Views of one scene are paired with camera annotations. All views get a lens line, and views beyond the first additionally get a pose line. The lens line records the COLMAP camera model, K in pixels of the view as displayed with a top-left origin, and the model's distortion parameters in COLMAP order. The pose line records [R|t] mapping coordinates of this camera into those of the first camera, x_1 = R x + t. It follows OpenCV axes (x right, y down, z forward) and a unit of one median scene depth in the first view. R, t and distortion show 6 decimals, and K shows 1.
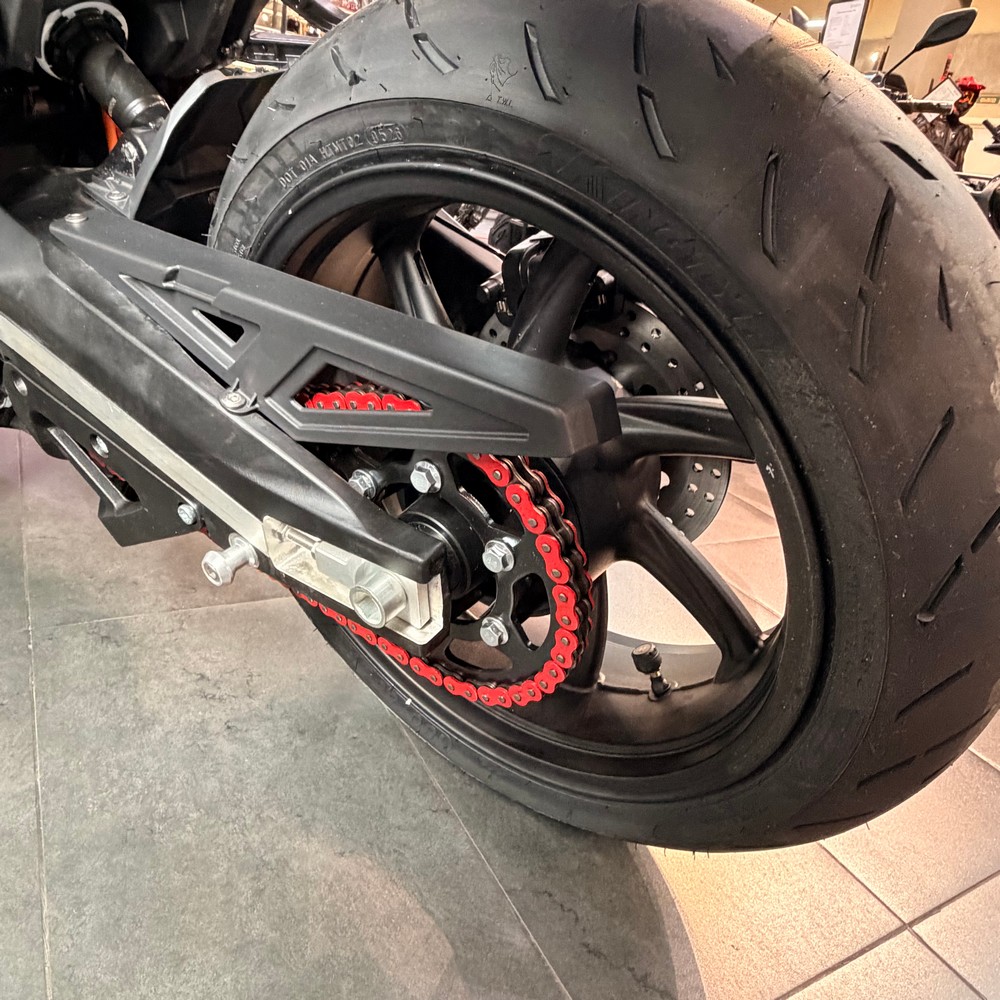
lens RADIAL K [[778.6, 0, 500.0], [0, 778.6, 500.0], [0, 0, 1]] dist [-0.009383, 0.003306]
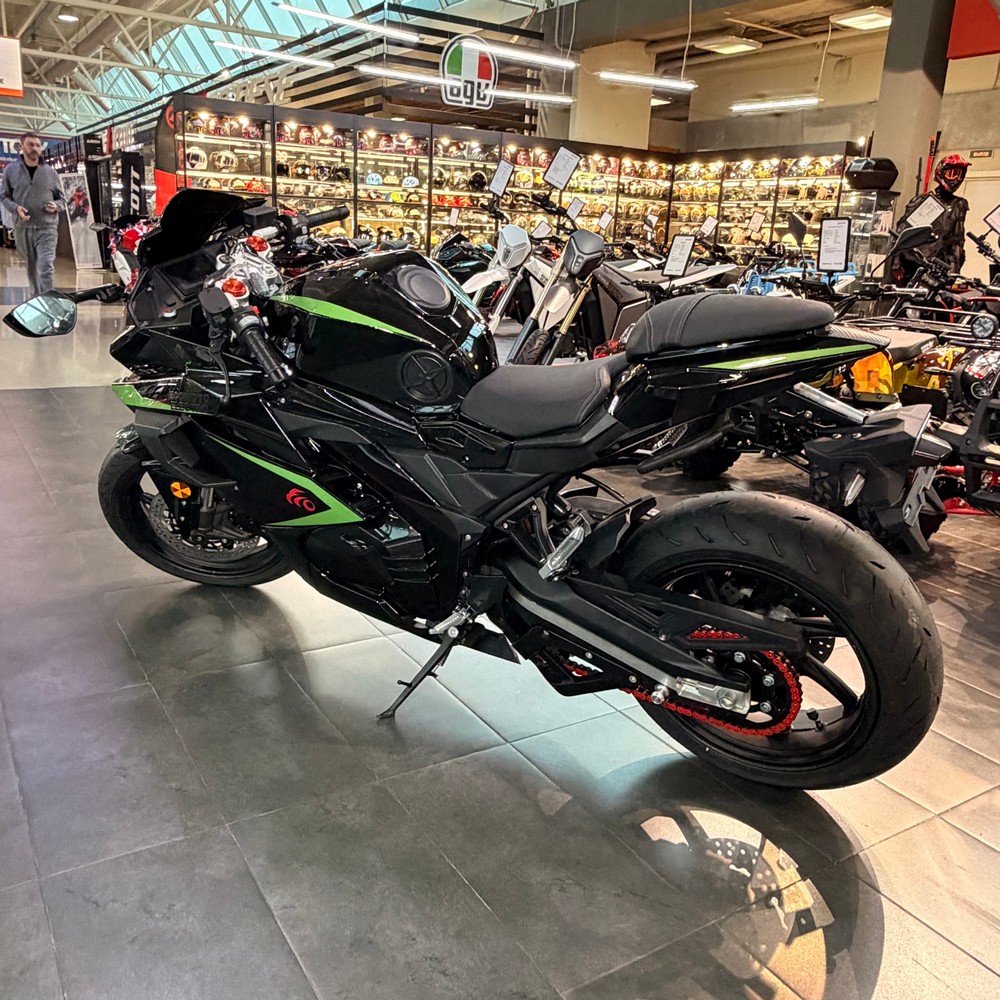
lens RADIAL K [[969.3, 0, 500.0], [0, 969.3, 500.0], [0, 0, 1]] dist [0.002719, -0.001134]
pose [[0.992292, -0.121273, 0.025490, -0.841757], [0.123310, 0.986699, -0.105926, -0.280324], [-0.012305, 0.108252, 0.994047, -2.256196]]
